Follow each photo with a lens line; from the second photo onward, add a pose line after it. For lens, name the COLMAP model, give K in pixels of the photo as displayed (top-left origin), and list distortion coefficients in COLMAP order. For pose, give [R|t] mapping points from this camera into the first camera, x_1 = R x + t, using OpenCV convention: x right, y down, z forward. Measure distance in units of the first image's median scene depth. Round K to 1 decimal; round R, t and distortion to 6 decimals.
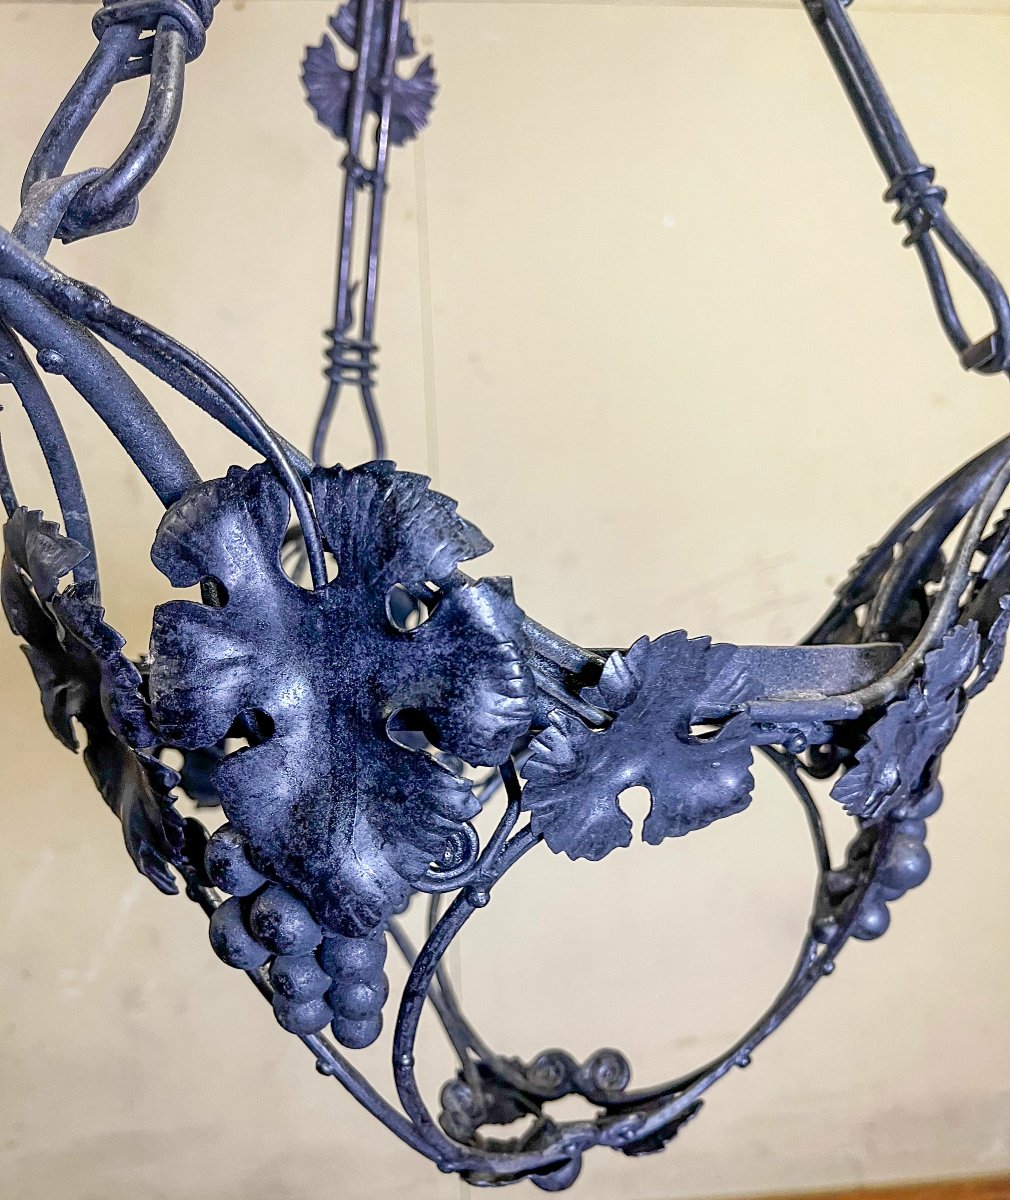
lens RADIAL K [[1064.9, 0, 503.4], [0, 1064.9, 597.4], [0, 0, 1]] dist [0.002934, -0.027444]
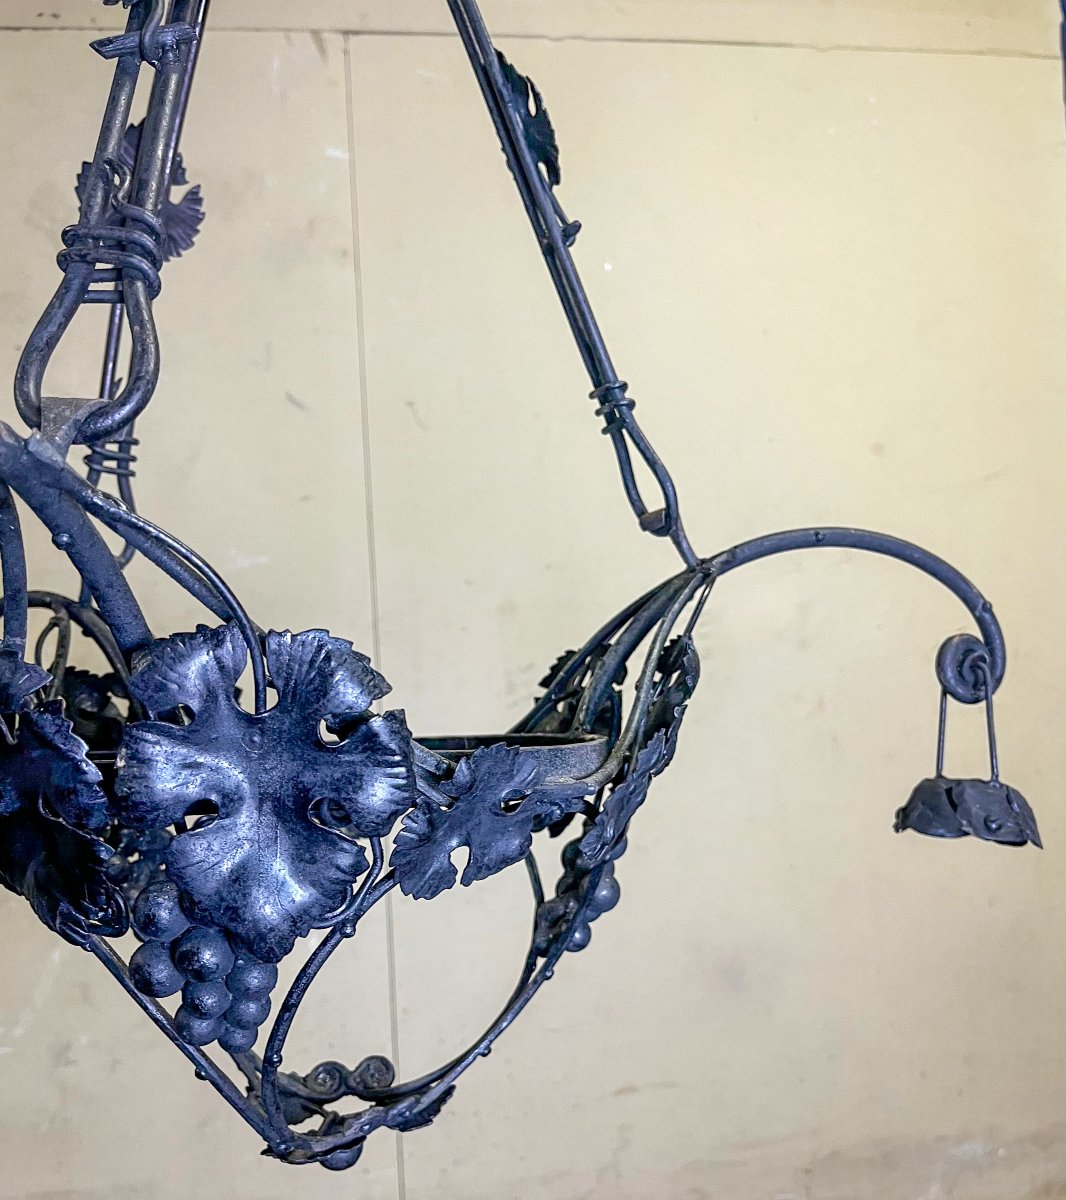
lens RADIAL K [[1031.7, 0, 534.1], [0, 1031.7, 600.6], [0, 0, 1]] dist [0.000967, -0.046141]
pose [[0.939095, 0.045330, 0.340655, -0.189919], [-0.028758, 0.998151, -0.053545, -0.058927], [-0.342453, 0.040487, 0.938662, -0.258539]]
